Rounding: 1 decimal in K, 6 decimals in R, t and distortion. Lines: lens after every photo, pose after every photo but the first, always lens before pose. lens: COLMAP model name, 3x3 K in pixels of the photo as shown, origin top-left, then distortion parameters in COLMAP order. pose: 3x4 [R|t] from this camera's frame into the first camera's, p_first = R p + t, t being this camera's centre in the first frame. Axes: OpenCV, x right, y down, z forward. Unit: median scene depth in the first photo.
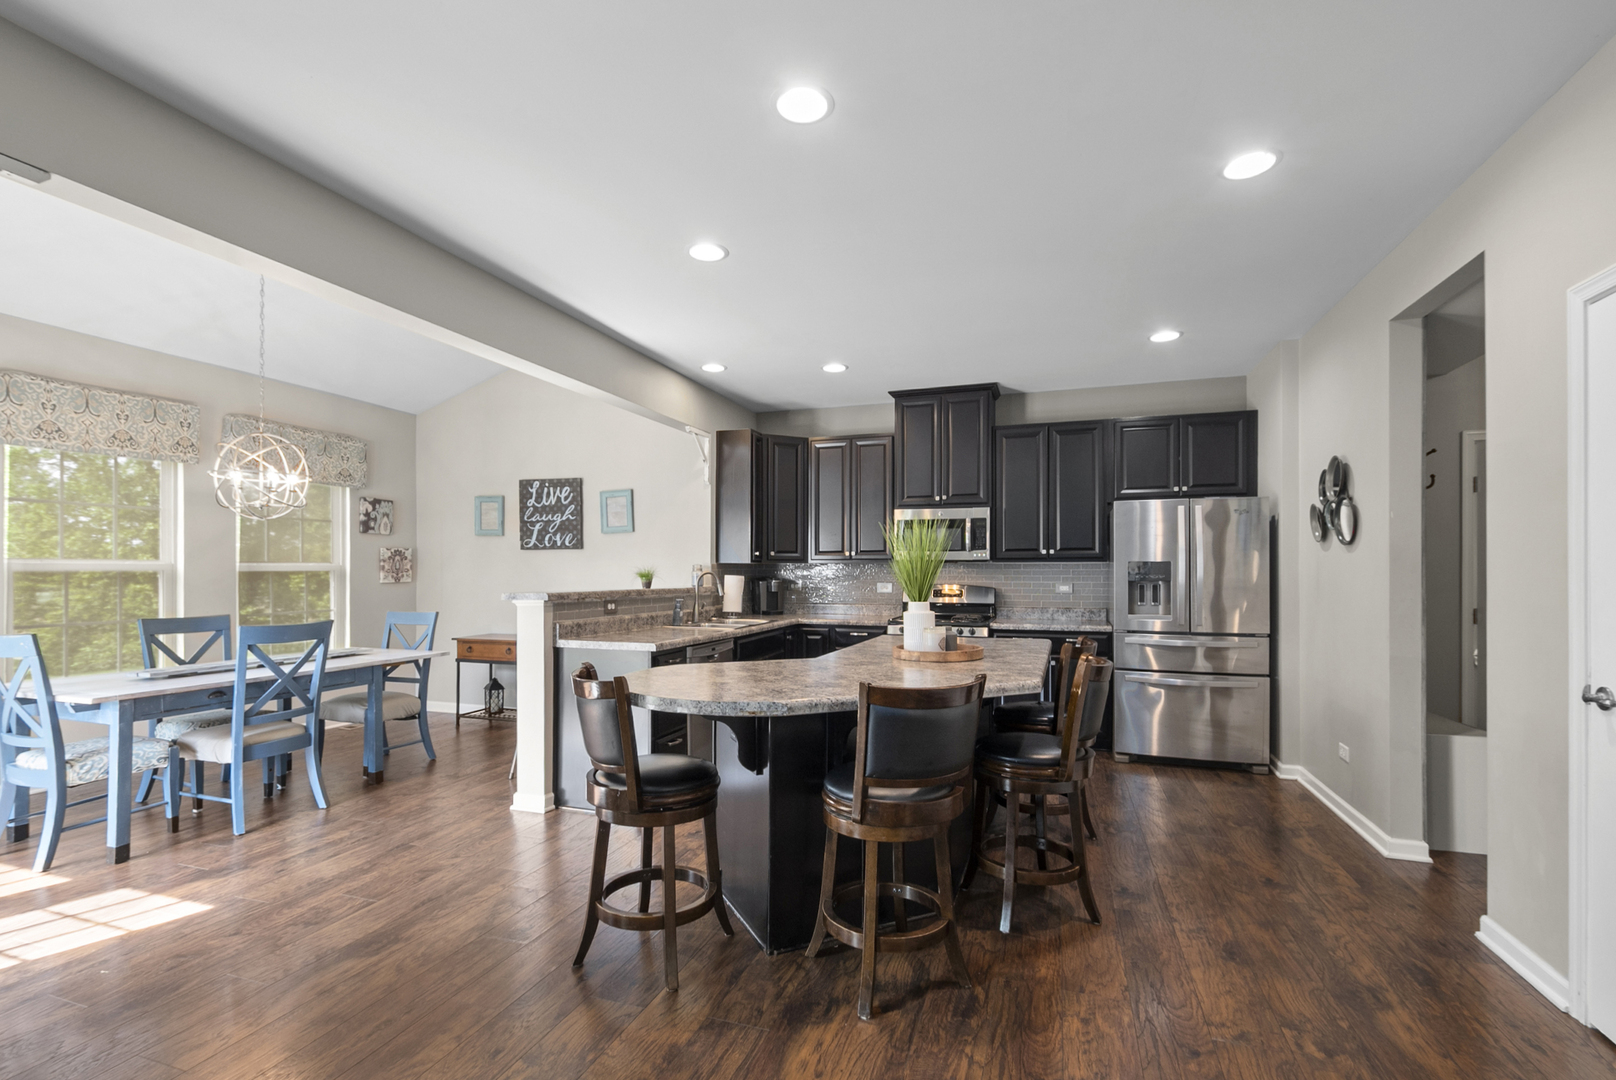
lens RADIAL K [[712.5, 0, 805.1], [0, 712.5, 568.0], [0, 0, 1]] dist [0.009883, -0.004135]
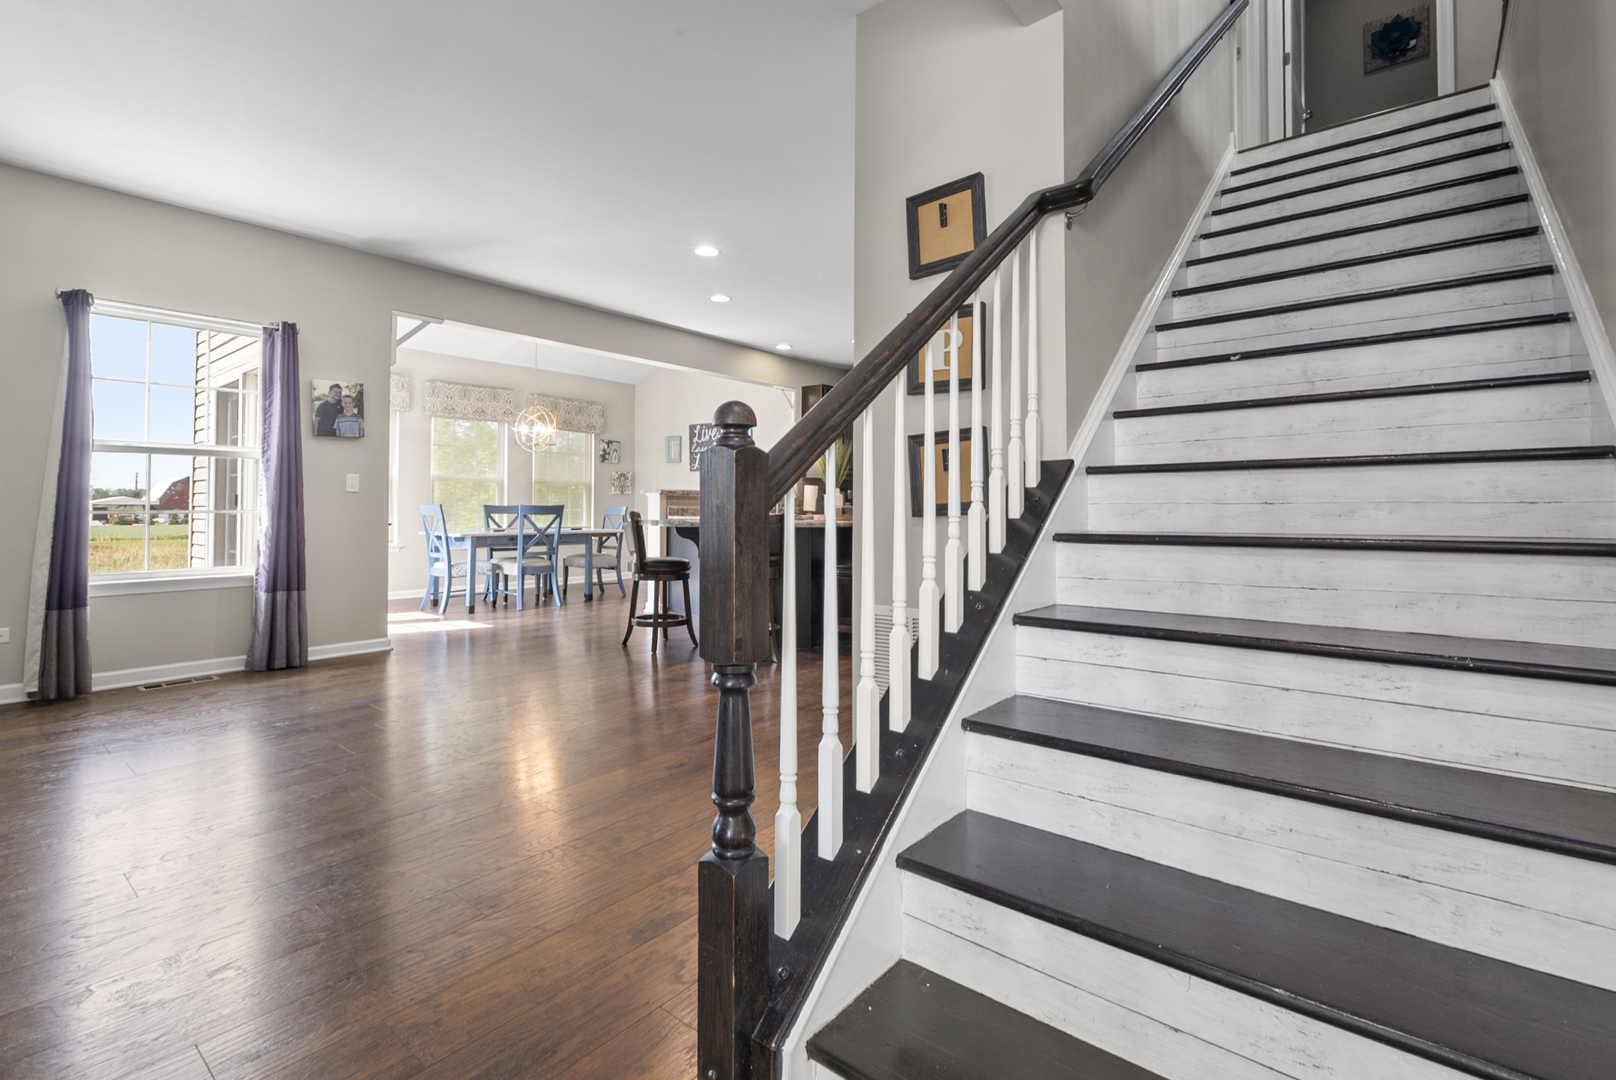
lens RADIAL K [[712.5, 0, 806.5], [0, 712.5, 498.7], [0, 0, 1]] dist [0.009883, -0.004135]
pose [[0.934500, -0.001657, -0.355959, 0.418090], [-0.001814, 0.999954, -0.009419, 0.052268], [0.355959, 0.009448, 0.934454, -0.359711]]
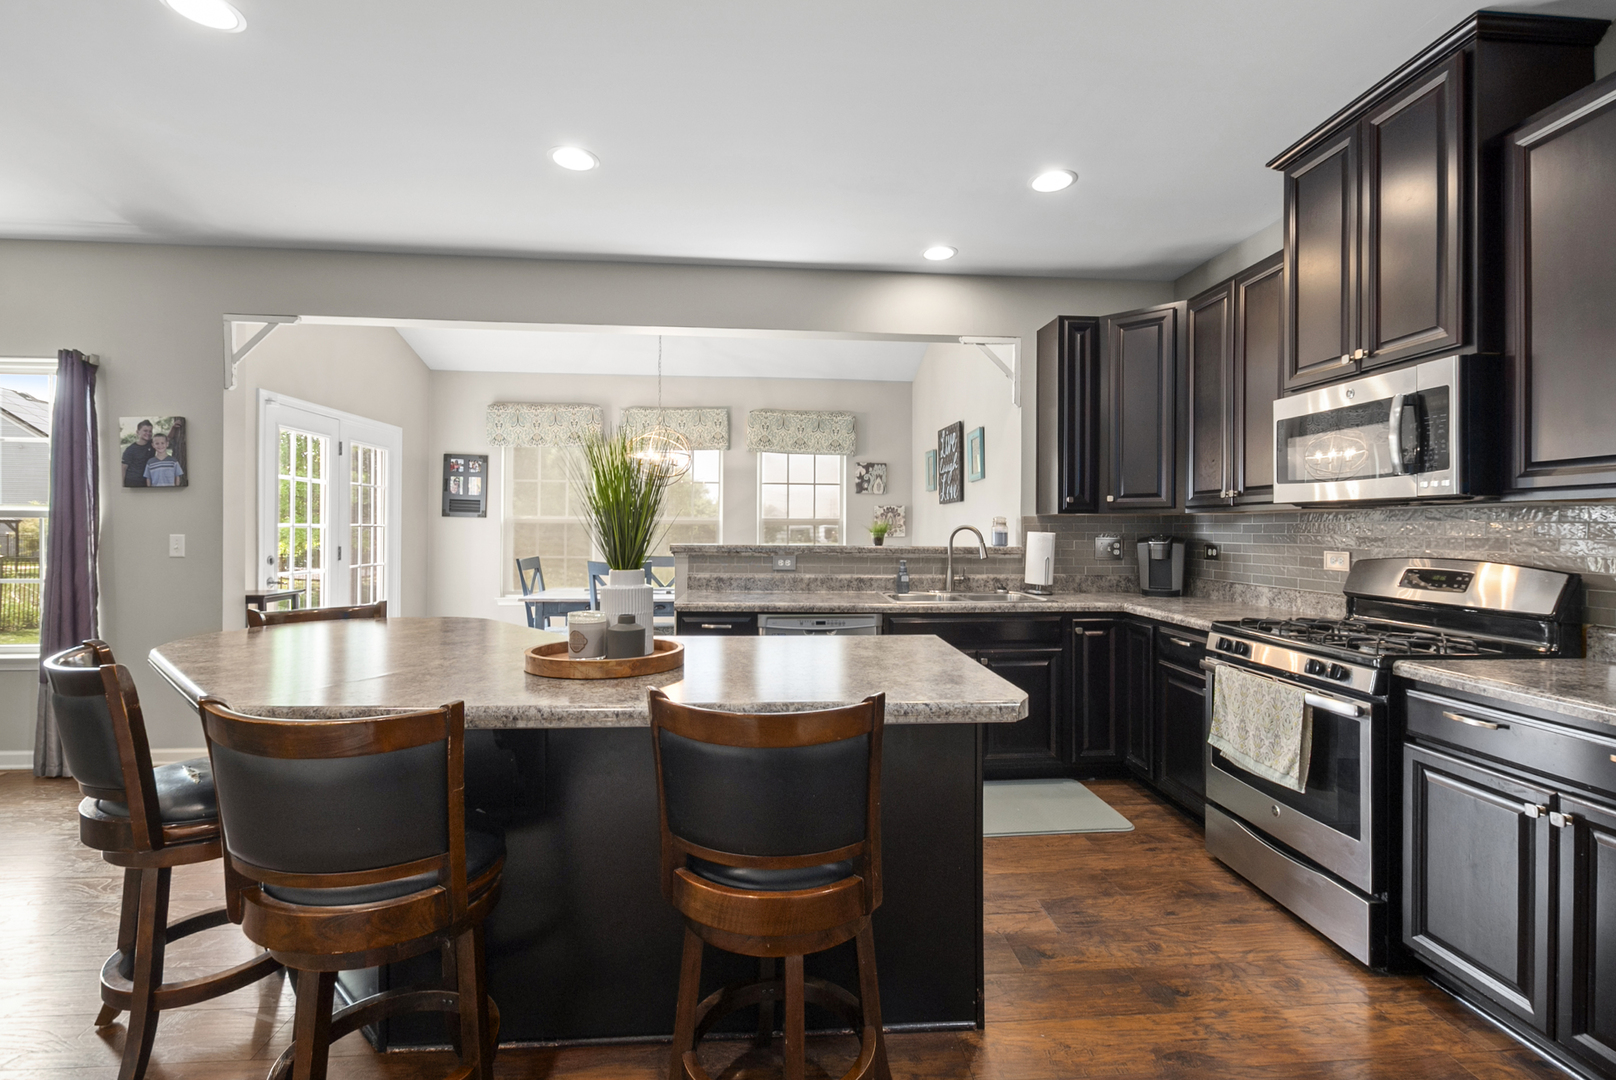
lens RADIAL K [[712.5, 0, 829.0], [0, 712.5, 527.0], [0, 0, 1]] dist [0.009883, -0.004135]
pose [[0.412526, 0.001441, -0.910945, 0.465349], [-0.003469, 0.999994, 0.000012, 0.006198], [0.910939, 0.003155, 0.412528, 0.540790]]
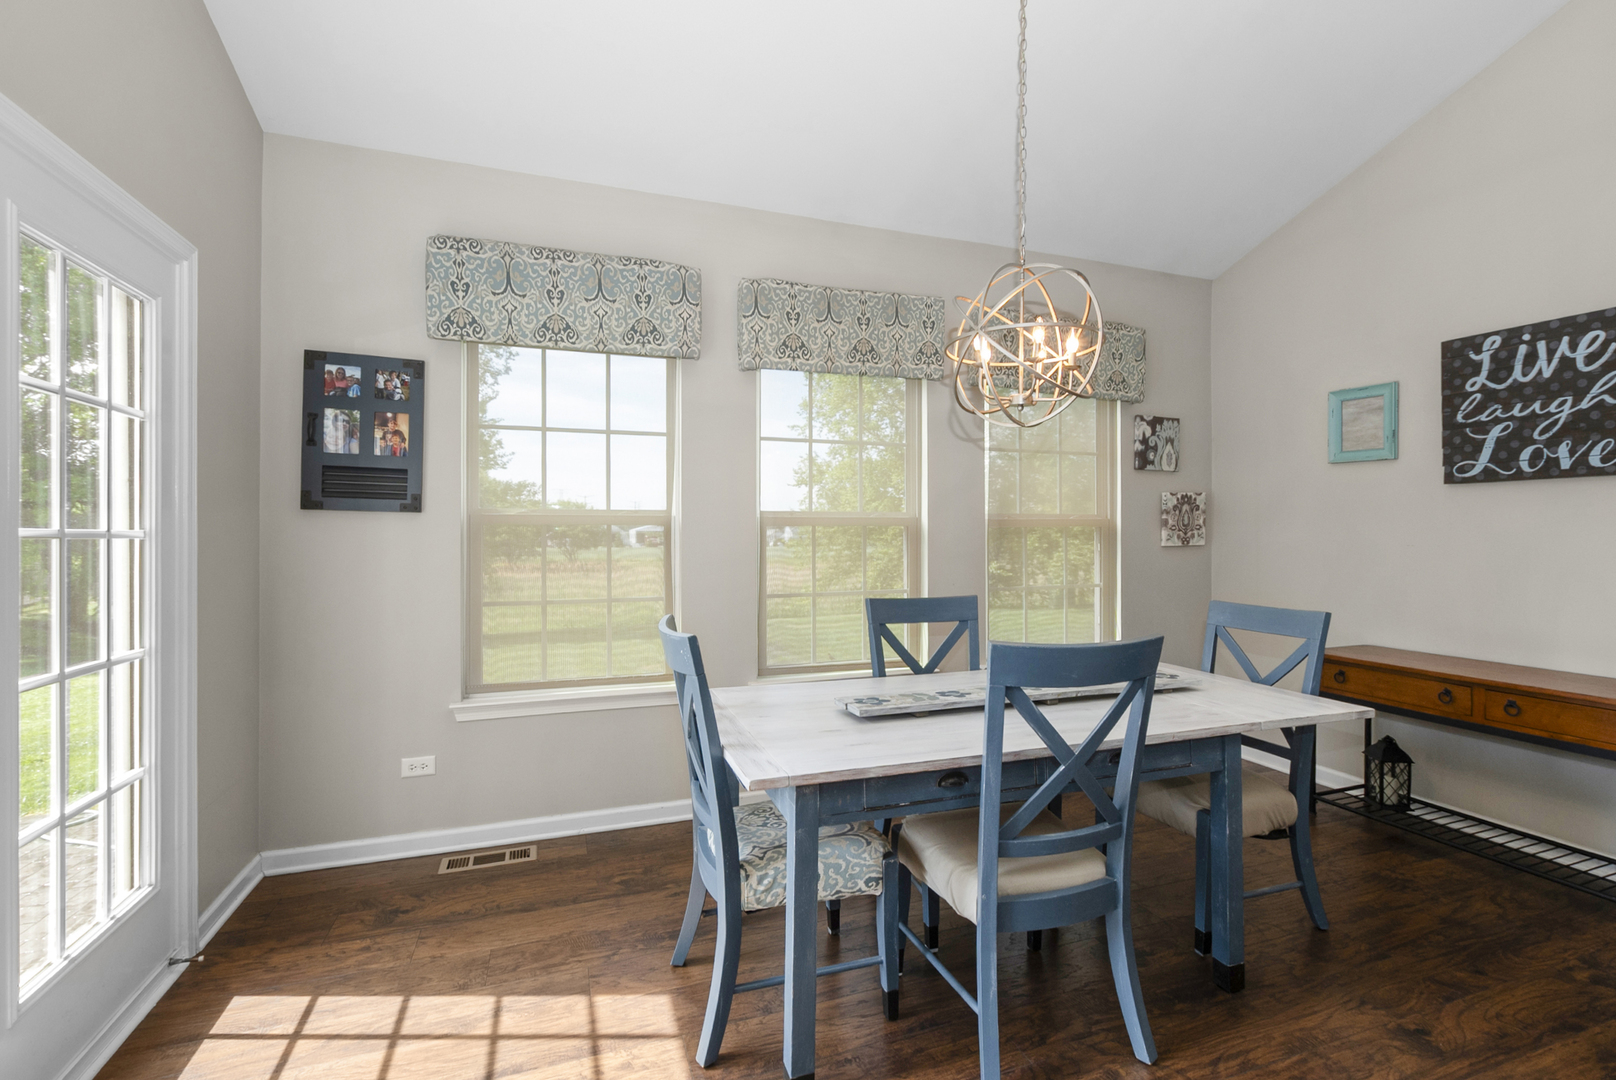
lens RADIAL K [[712.5, 0, 832.0], [0, 712.5, 533.8], [0, 0, 1]] dist [0.009883, -0.004135]
pose [[0.633935, 0.002578, -0.773382, -0.325838], [0.002601, 0.999982, 0.005465, 0.005913], [0.773382, -0.005476, 0.633917, 0.411179]]
